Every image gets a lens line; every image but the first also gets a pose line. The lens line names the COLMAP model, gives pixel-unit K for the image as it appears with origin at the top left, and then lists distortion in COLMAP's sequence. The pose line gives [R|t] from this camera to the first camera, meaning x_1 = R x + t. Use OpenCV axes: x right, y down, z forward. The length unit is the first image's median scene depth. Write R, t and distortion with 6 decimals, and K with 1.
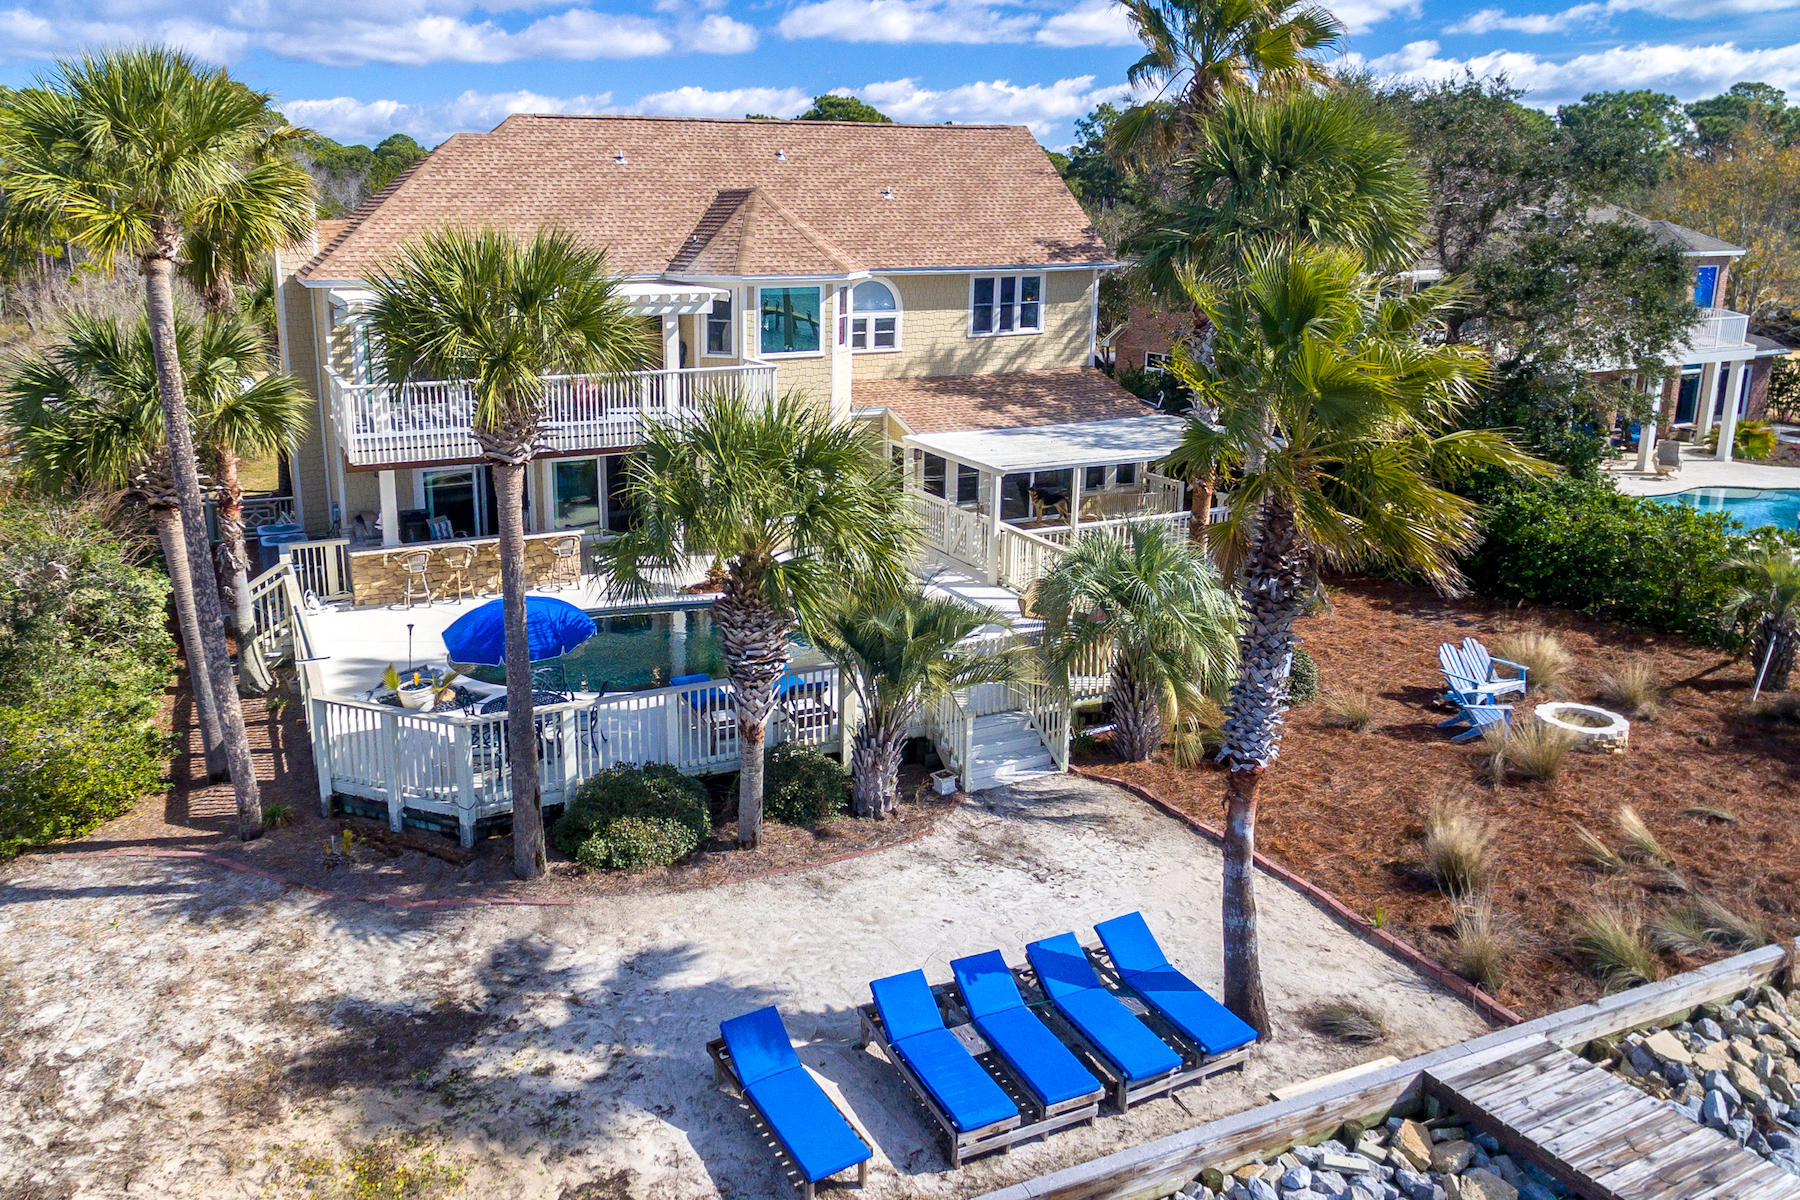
lens RADIAL K [[1287.3, 0, 804.1], [0, 1287.3, 548.9], [0, 0, 1]] dist [0.013196, -0.004687]
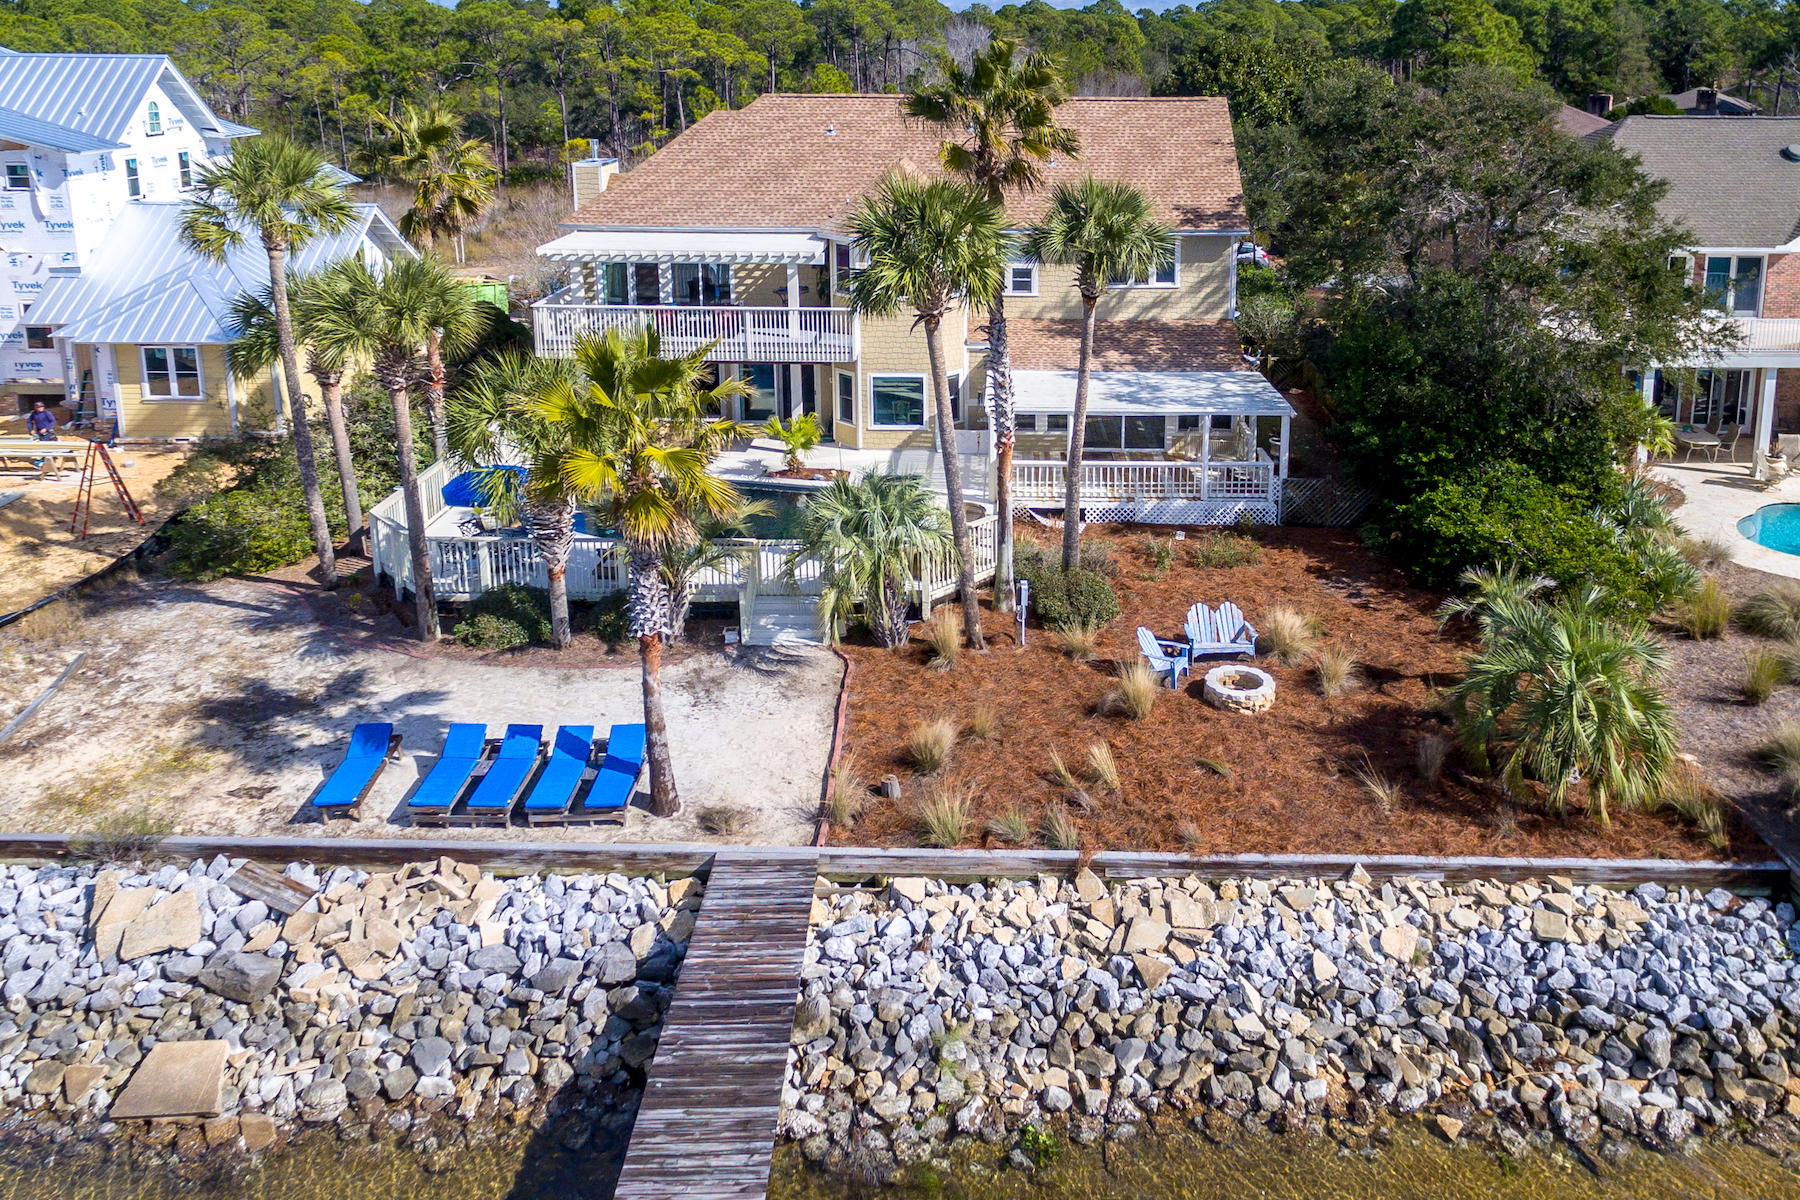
lens RADIAL K [[1287.3, 0, 1029.4], [0, 1287.3, 441.3], [0, 0, 1]] dist [0.013196, -0.004687]
pose [[0.923083, 0.121781, -0.364811, 0.838934], [-0.111483, 0.992545, 0.049246, -0.126190], [0.368089, -0.004788, 0.929778, -0.180905]]
